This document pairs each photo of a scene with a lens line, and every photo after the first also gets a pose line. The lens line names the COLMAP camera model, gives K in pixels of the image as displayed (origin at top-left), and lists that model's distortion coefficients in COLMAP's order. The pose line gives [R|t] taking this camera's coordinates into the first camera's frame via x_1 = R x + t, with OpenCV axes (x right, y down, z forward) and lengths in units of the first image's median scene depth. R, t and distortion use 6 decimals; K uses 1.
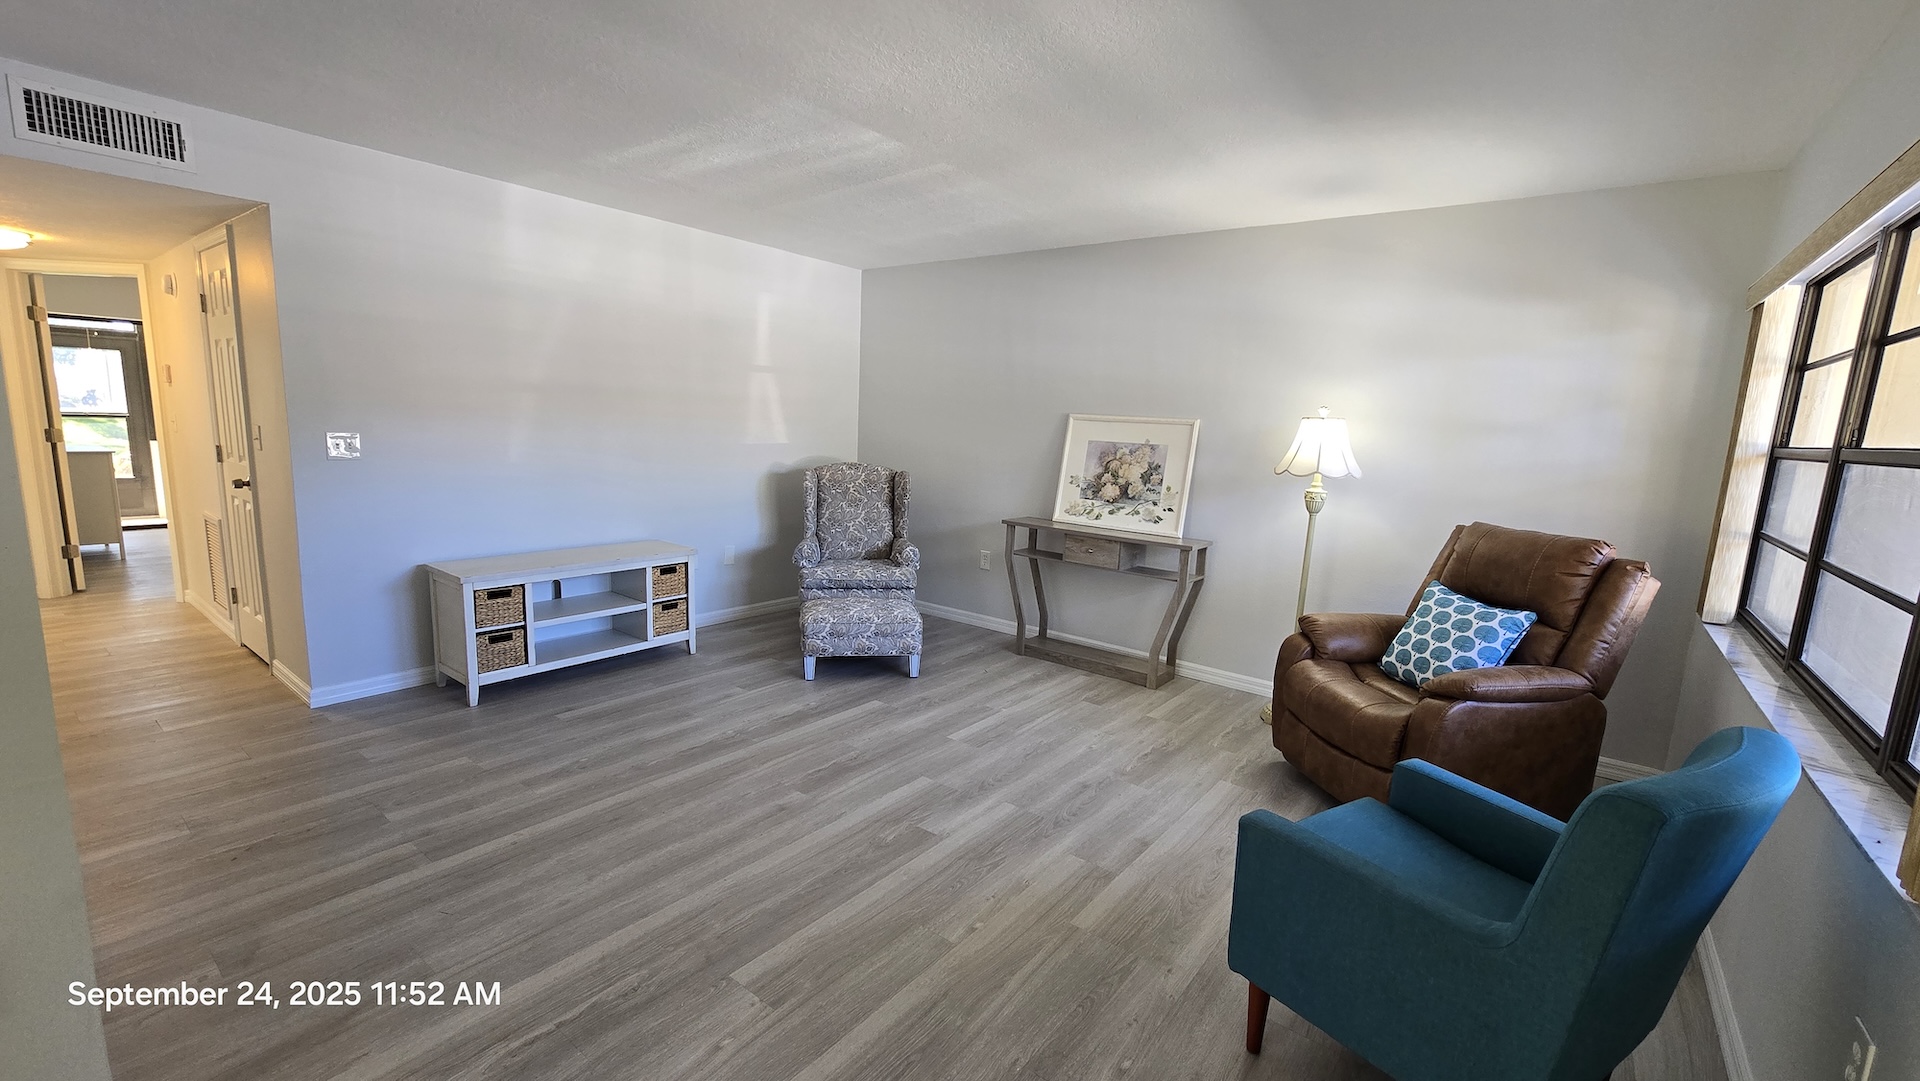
lens RADIAL K [[778.4, 0, 966.0], [0, 778.4, 547.5], [0, 0, 1]] dist [-0.012195, 0.001715]
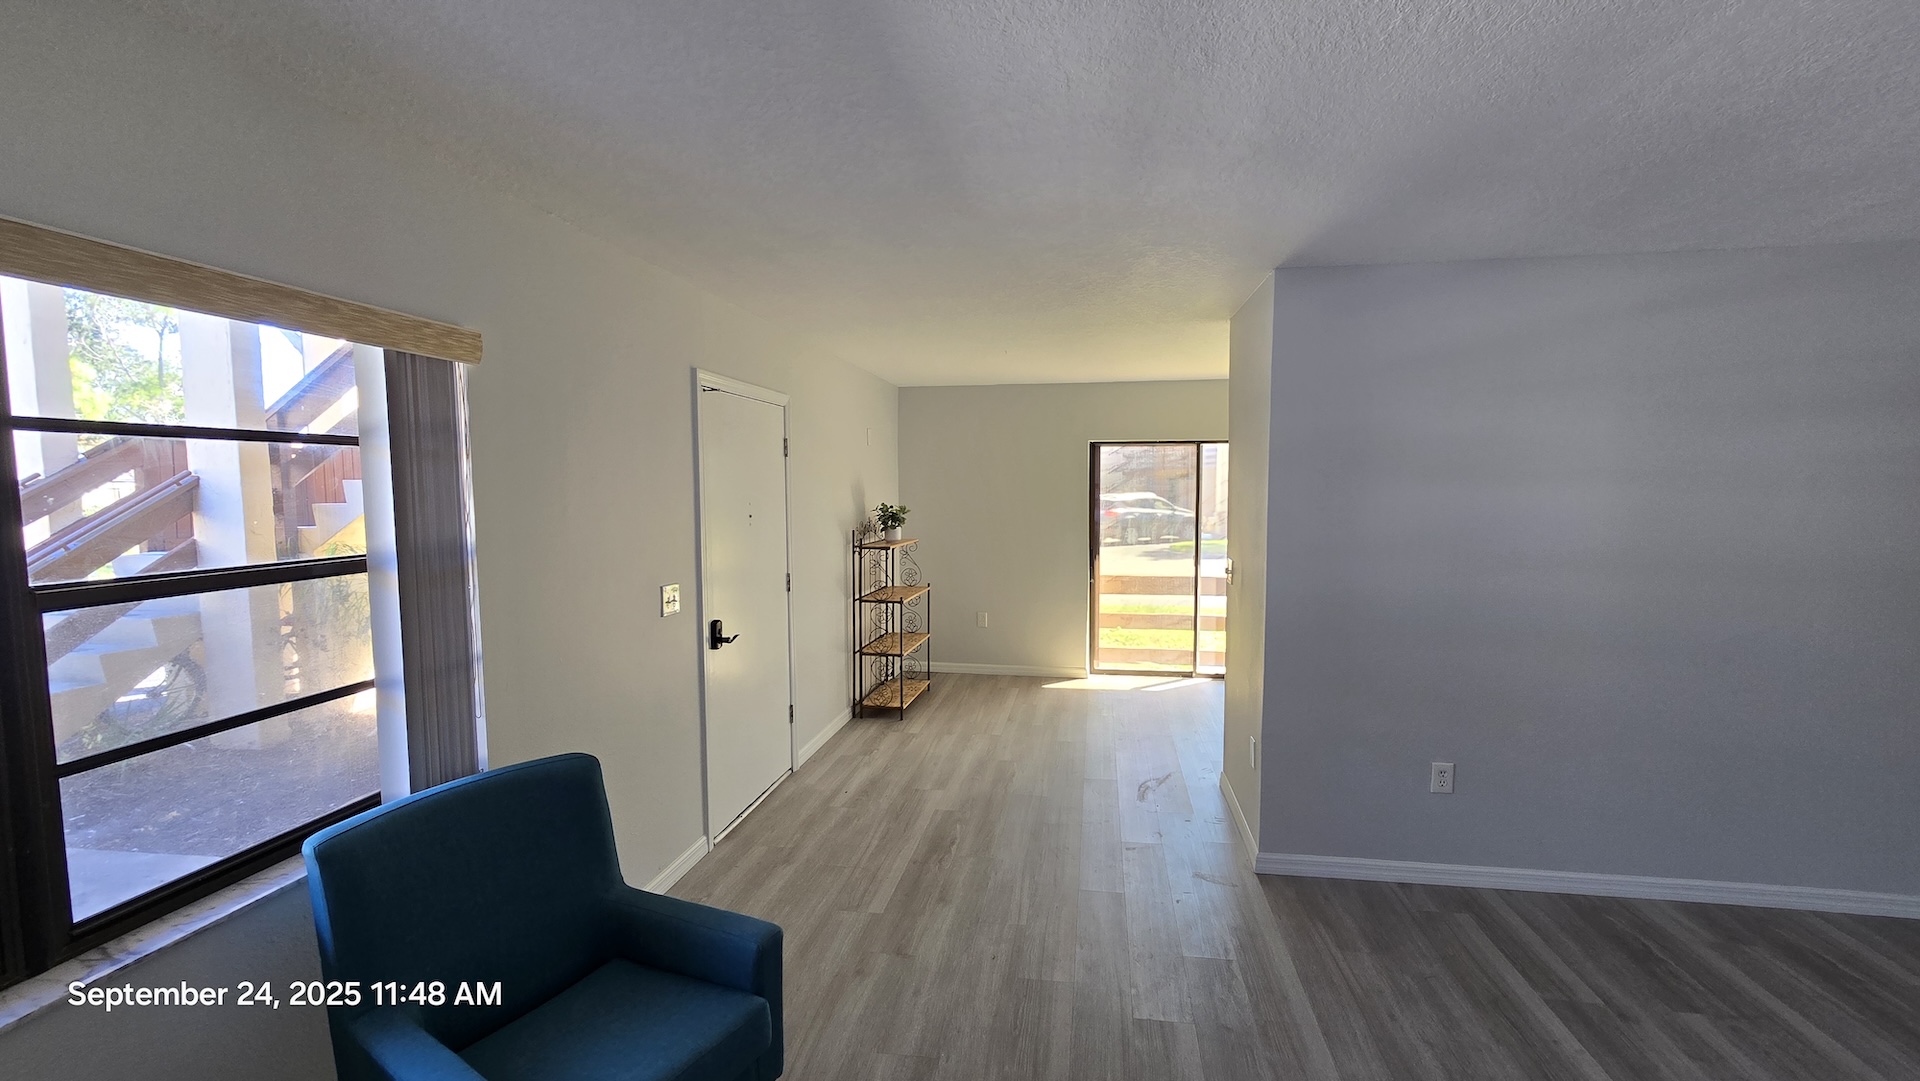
lens RADIAL K [[778.4, 0, 958.7], [0, 778.4, 549.1], [0, 0, 1]] dist [-0.012195, 0.001715]
pose [[-0.885462, -0.008095, -0.464641, 0.291480], [-0.114539, 0.972804, 0.201329, -0.178453], [0.450375, 0.231488, -0.862308, 0.870871]]
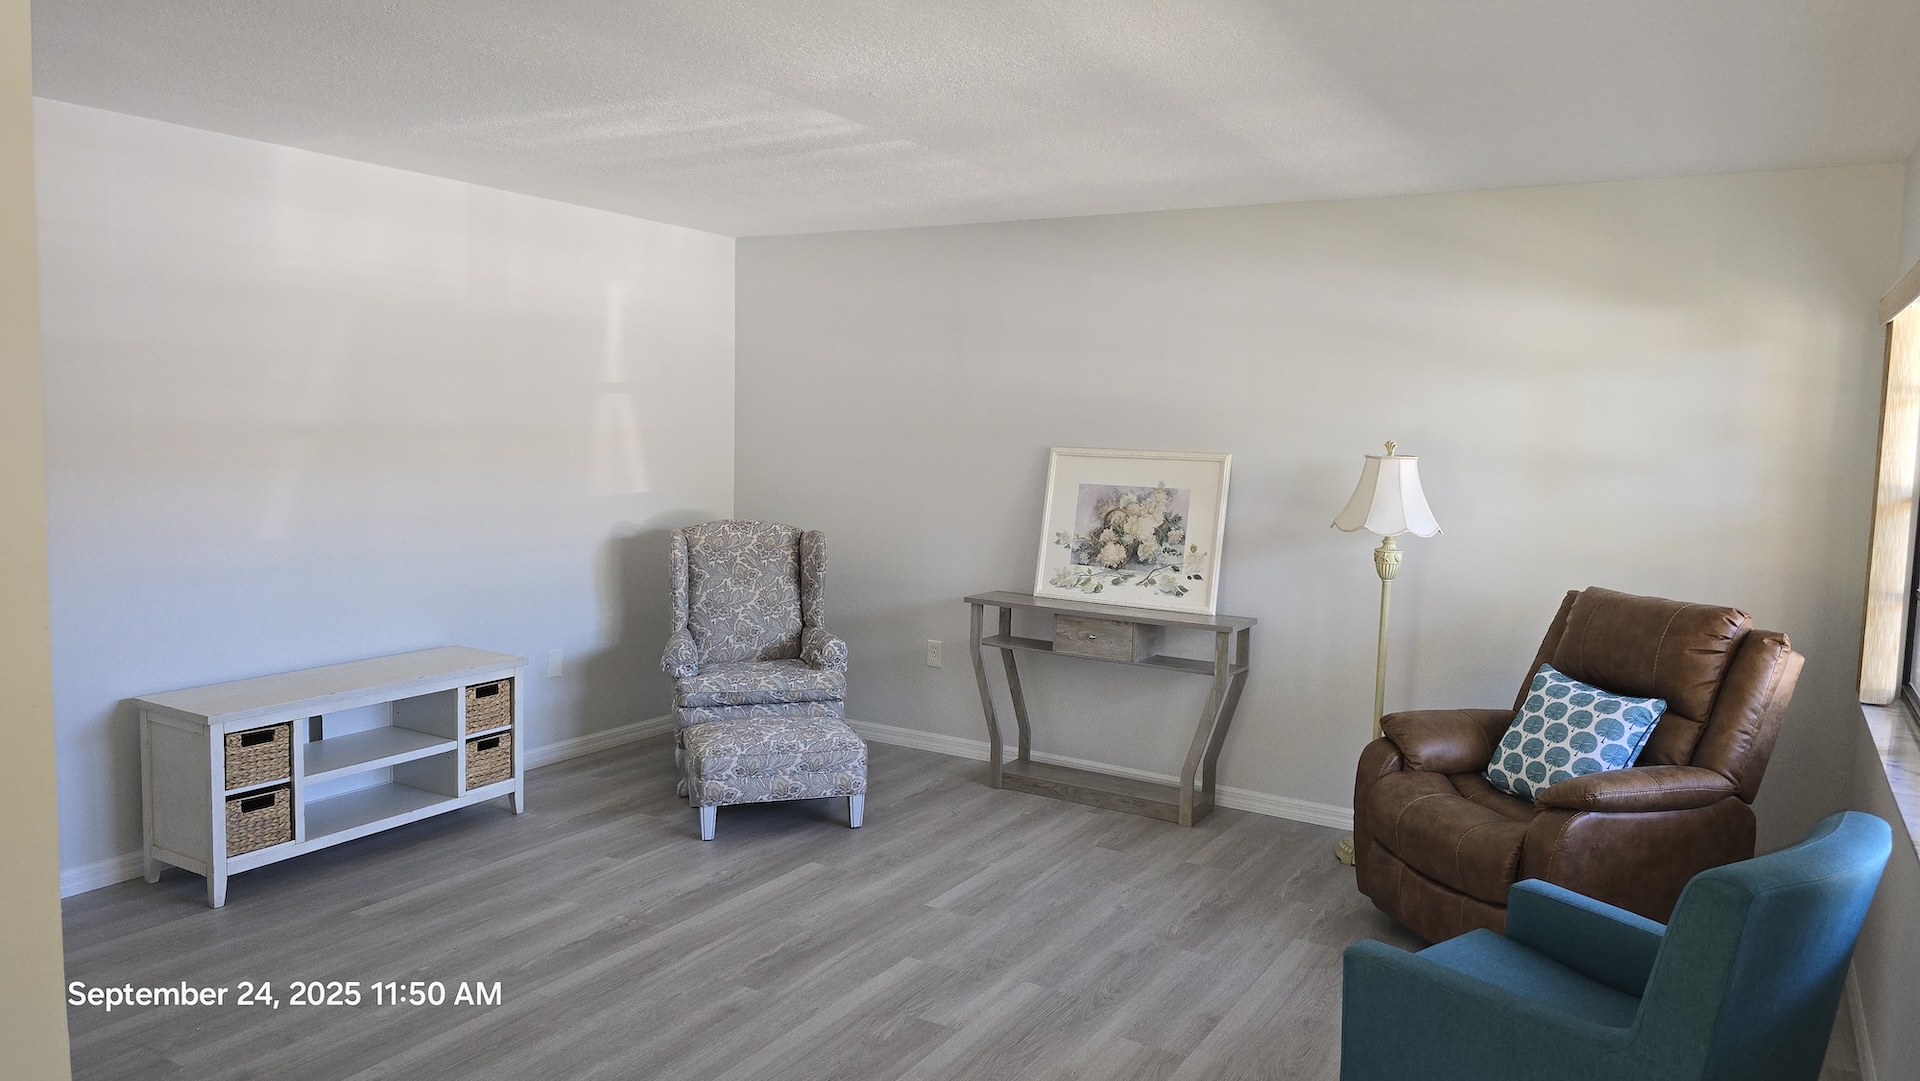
lens RADIAL K [[1271.9, 0, 970.2], [0, 1271.9, 533.3], [0, 0, 1]] dist [0.047652, -0.042502]
pose [[0.992725, -0.028142, 0.117072, -0.104121], [0.036299, 0.997015, -0.068141, -0.018278], [-0.114805, 0.071895, 0.990783, -0.196603]]
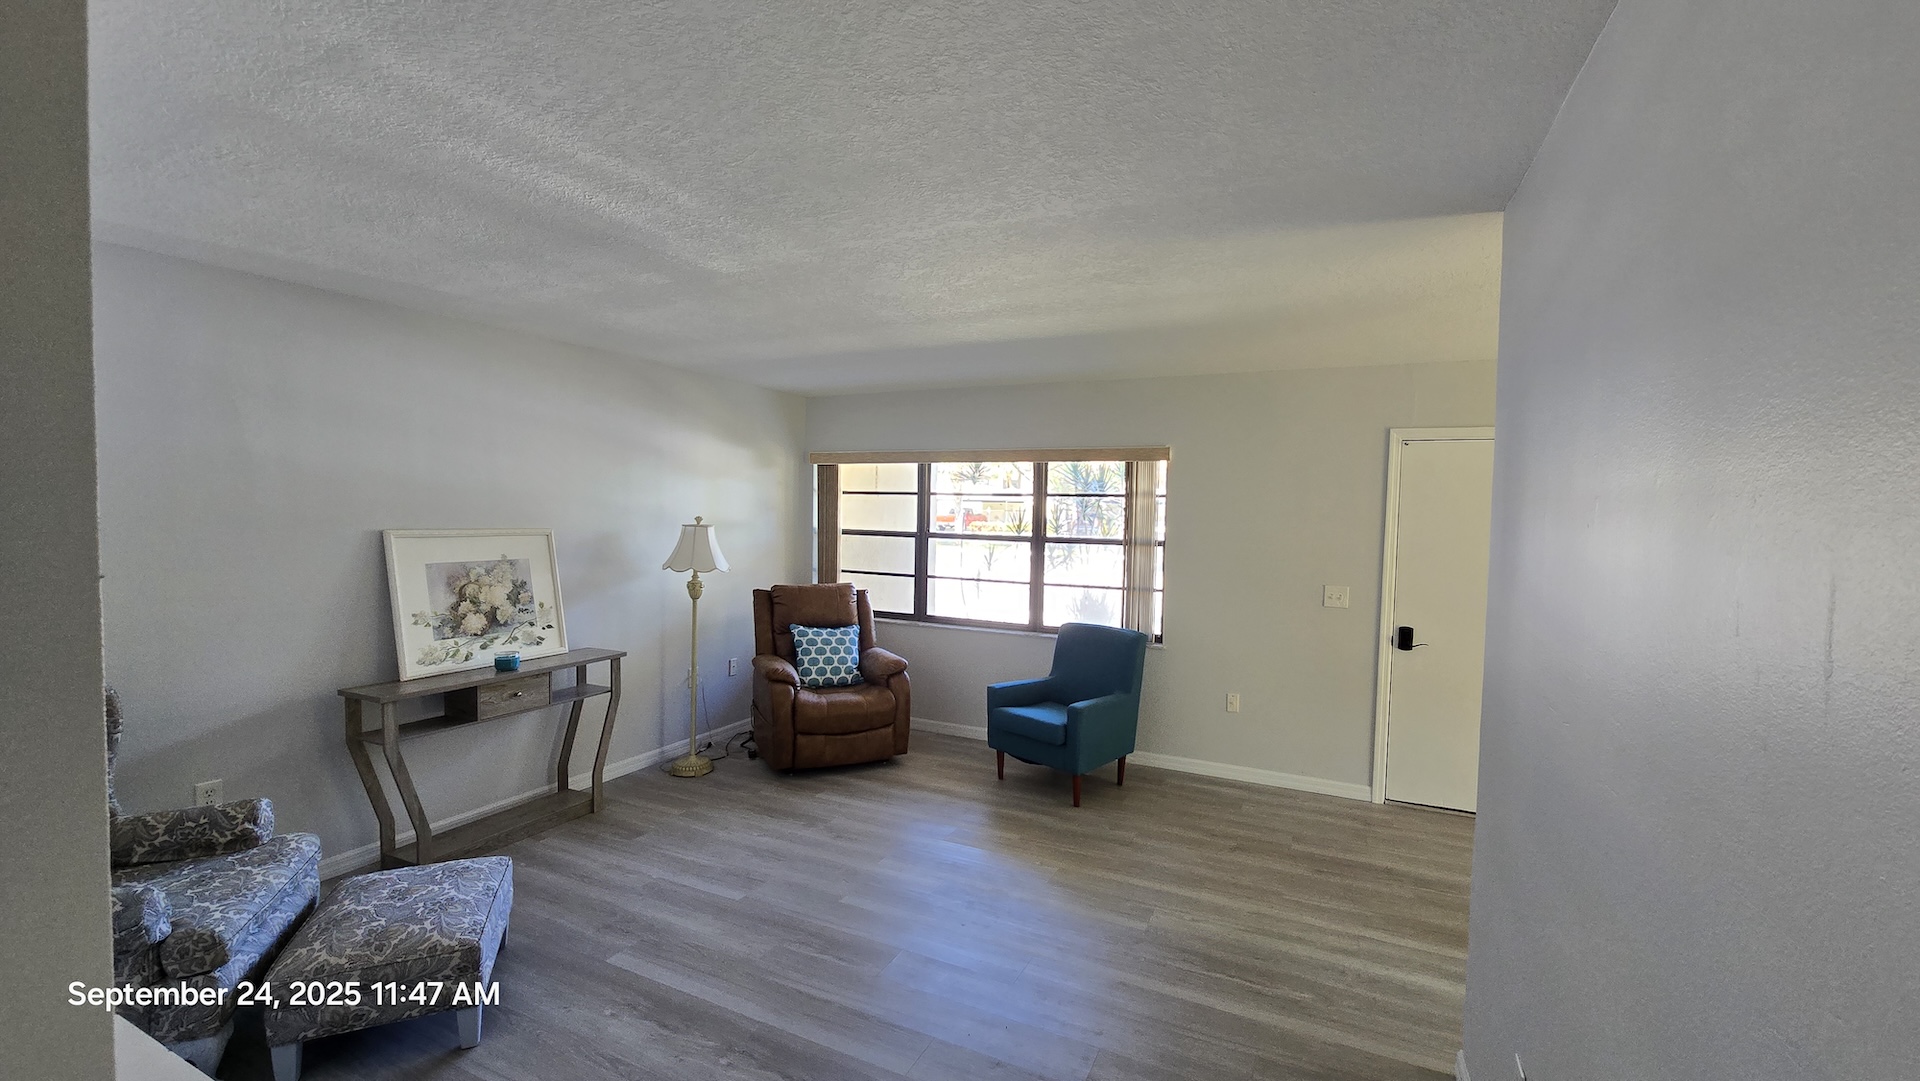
lens RADIAL K [[778.4, 0, 971.6], [0, 778.4, 551.5], [0, 0, 1]] dist [-0.012195, 0.001715]
pose [[-0.198625, -0.096955, 0.975268, -0.852245], [0.135557, 0.982813, 0.125313, -0.214486], [-0.970656, 0.157095, -0.182068, 0.772621]]
